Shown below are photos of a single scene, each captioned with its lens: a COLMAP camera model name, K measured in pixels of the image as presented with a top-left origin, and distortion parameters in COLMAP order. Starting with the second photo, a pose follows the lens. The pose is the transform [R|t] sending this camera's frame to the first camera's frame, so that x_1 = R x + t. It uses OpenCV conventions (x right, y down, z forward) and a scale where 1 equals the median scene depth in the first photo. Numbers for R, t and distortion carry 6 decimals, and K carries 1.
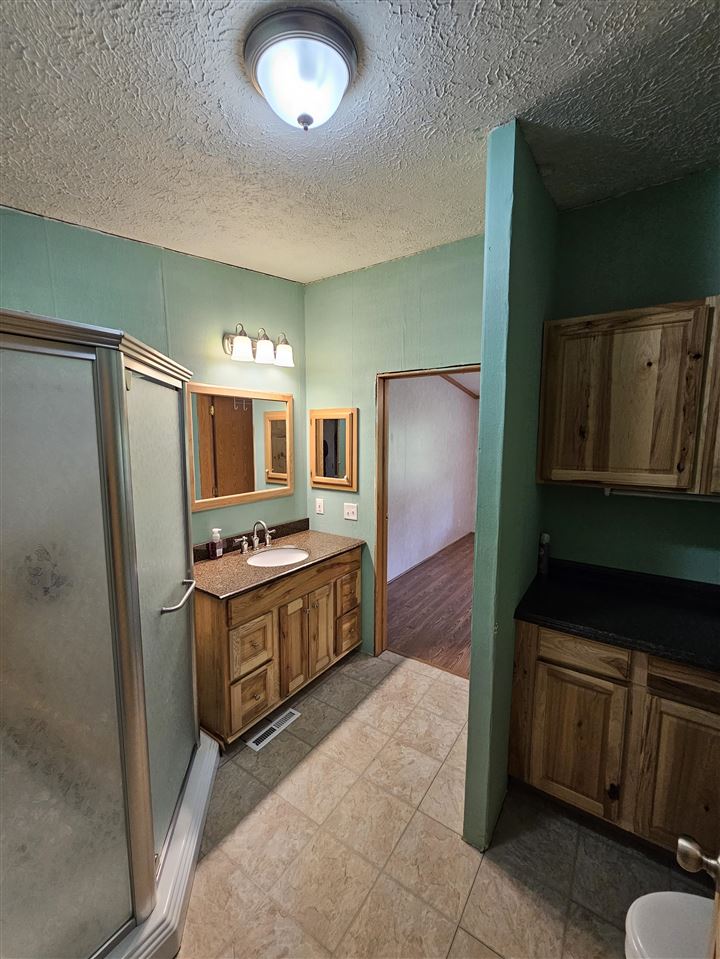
lens RADIAL K [[391.4, 0, 352.8], [0, 391.4, 480.6], [0, 0, 1]] dist [-0.001266, -0.000479]
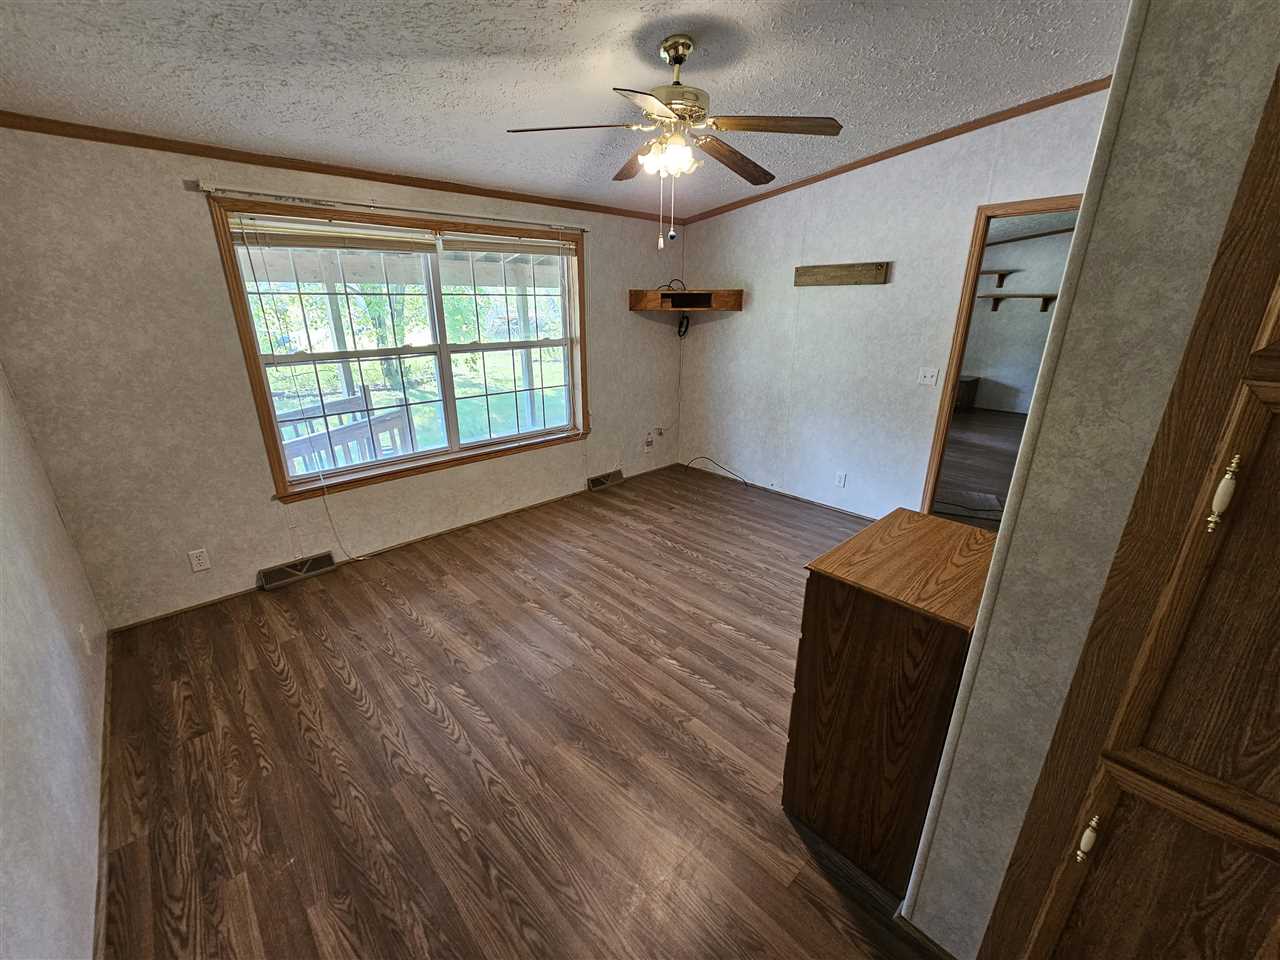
lens RADIAL K [[522.3, 0, 639.5], [0, 522.3, 480.2], [0, 0, 1]] dist [-0.001266, -0.000479]
pose [[0.196309, -0.322484, 0.925995, 0.175830], [0.113389, 0.945501, 0.305238, -0.155919], [-0.973964, 0.045077, 0.222176, 1.670025]]
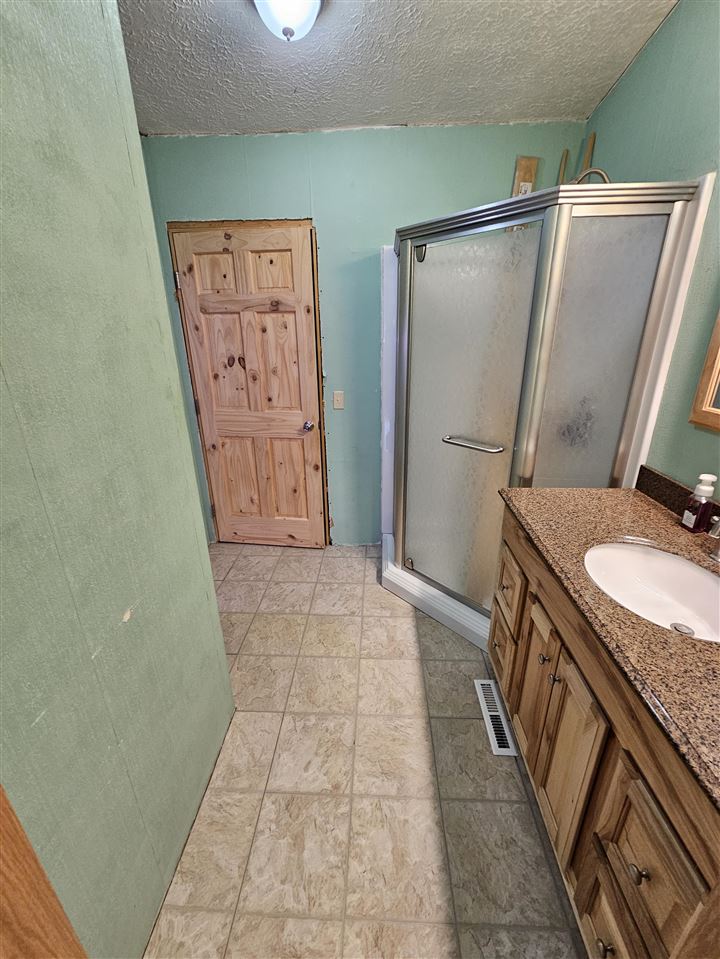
lens RADIAL K [[391.4, 0, 359.8], [0, 391.4, 474.4], [0, 0, 1]] dist [-0.001266, -0.000479]
pose [[-0.840384, 0.195972, -0.505321, 0.316960], [-0.054059, 0.897385, 0.437925, -0.082941], [0.539288, 0.395343, -0.743554, 1.327474]]
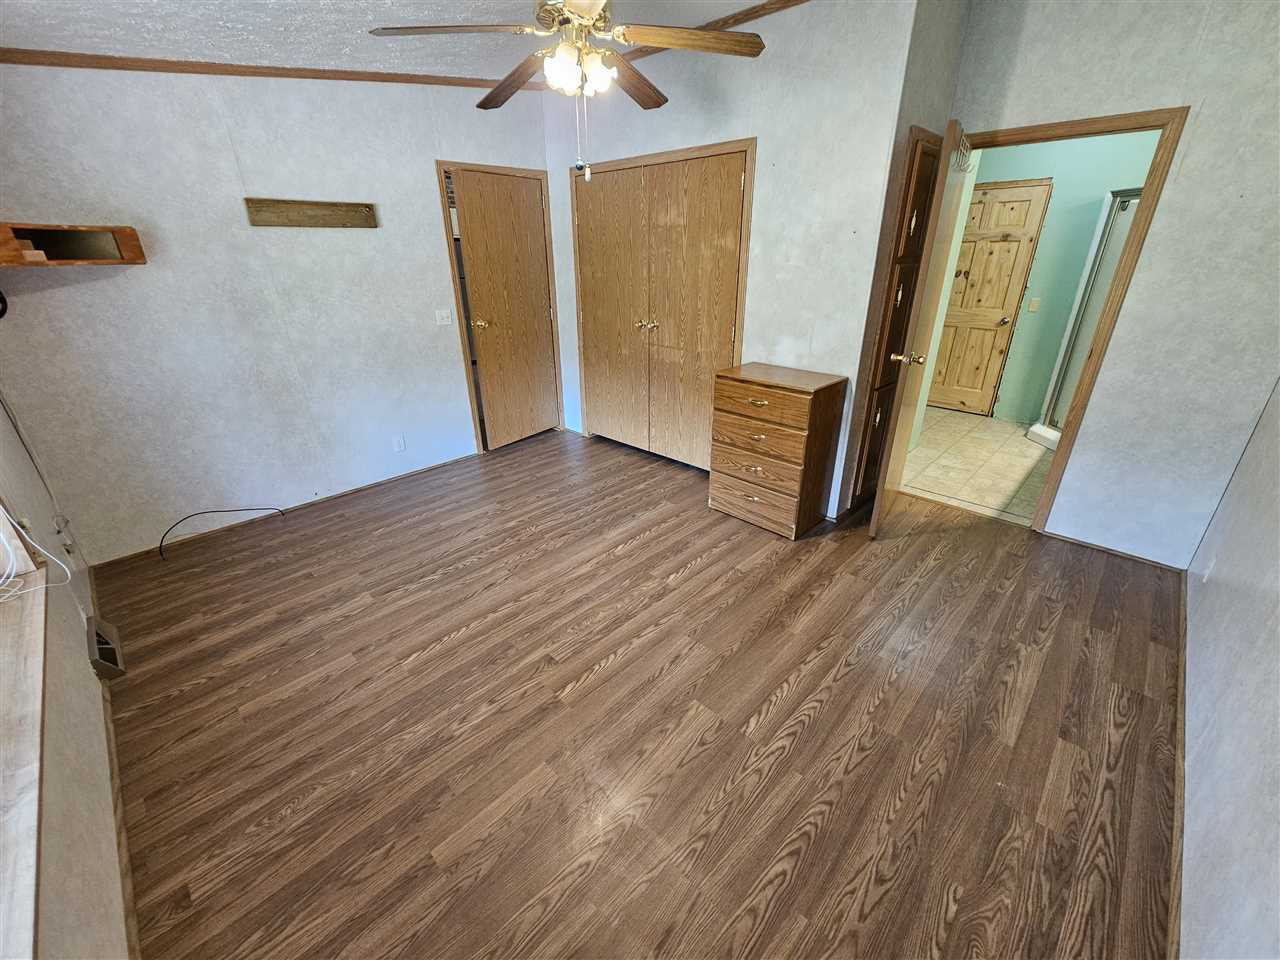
lens RADIAL K [[522.3, 0, 640.4], [0, 522.3, 474.8], [0, 0, 1]] dist [-0.001266, -0.000479]
pose [[-0.987973, -0.060239, 0.142409, 1.039399], [0.019015, 0.866671, 0.498518, -0.277645], [-0.153452, 0.495231, -0.855102, 2.862930]]
